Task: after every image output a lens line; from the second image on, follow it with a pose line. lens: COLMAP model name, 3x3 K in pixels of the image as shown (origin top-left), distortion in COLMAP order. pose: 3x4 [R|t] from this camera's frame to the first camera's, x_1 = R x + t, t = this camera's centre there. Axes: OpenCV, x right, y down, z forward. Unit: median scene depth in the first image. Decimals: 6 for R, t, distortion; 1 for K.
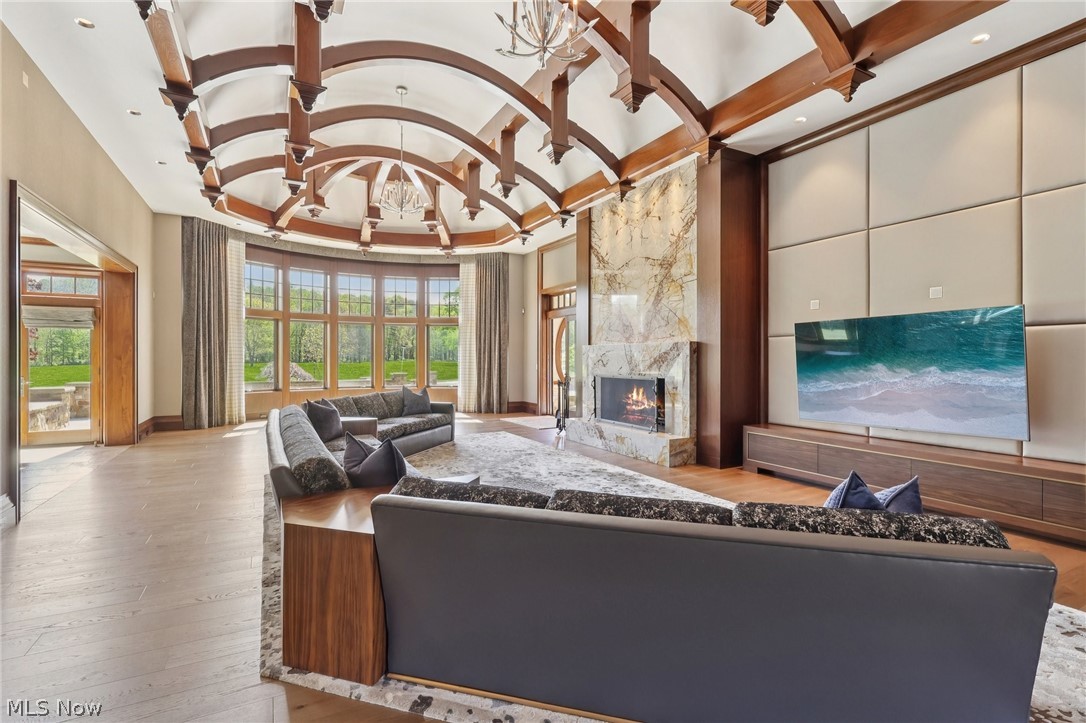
lens RADIAL K [[500.2, 0, 538.6], [0, 500.2, 363.8], [0, 0, 1]] dist [-0.000454, -0.000017]
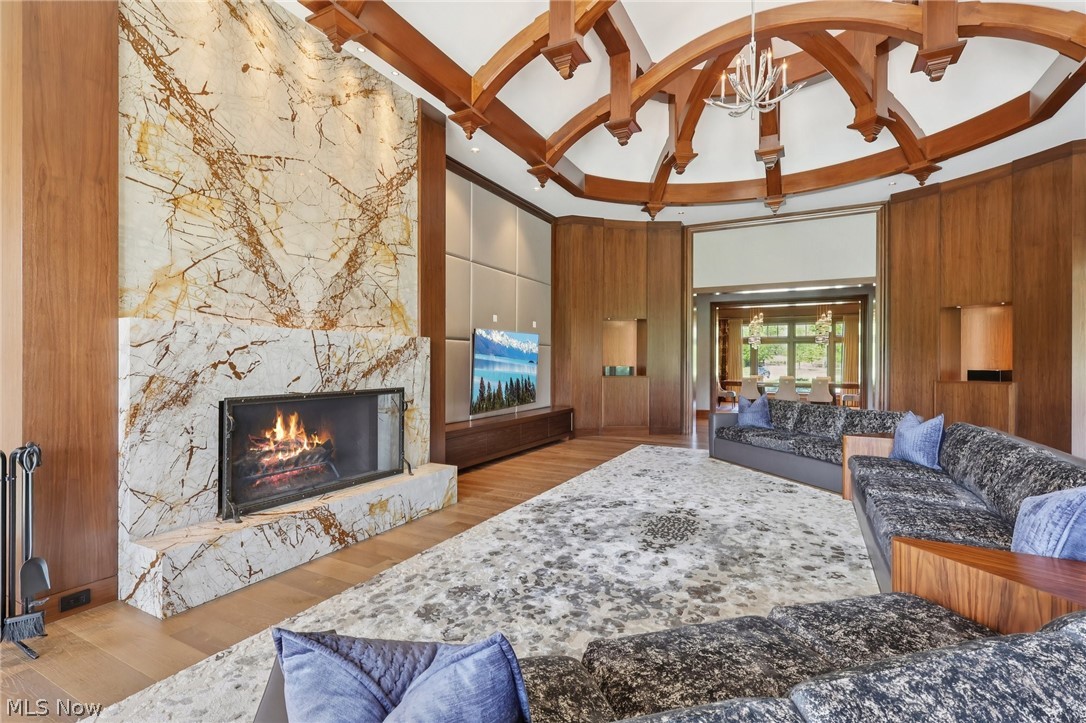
lens RADIAL K [[500.2, 0, 538.6], [0, 500.2, 363.8], [0, 0, 1]] dist [-0.000454, -0.000017]
pose [[-0.537473, -0.021217, 0.843014, -0.391929], [-0.012327, 0.999774, 0.017303, -0.018012], [-0.843191, -0.001092, -0.537613, 1.132268]]
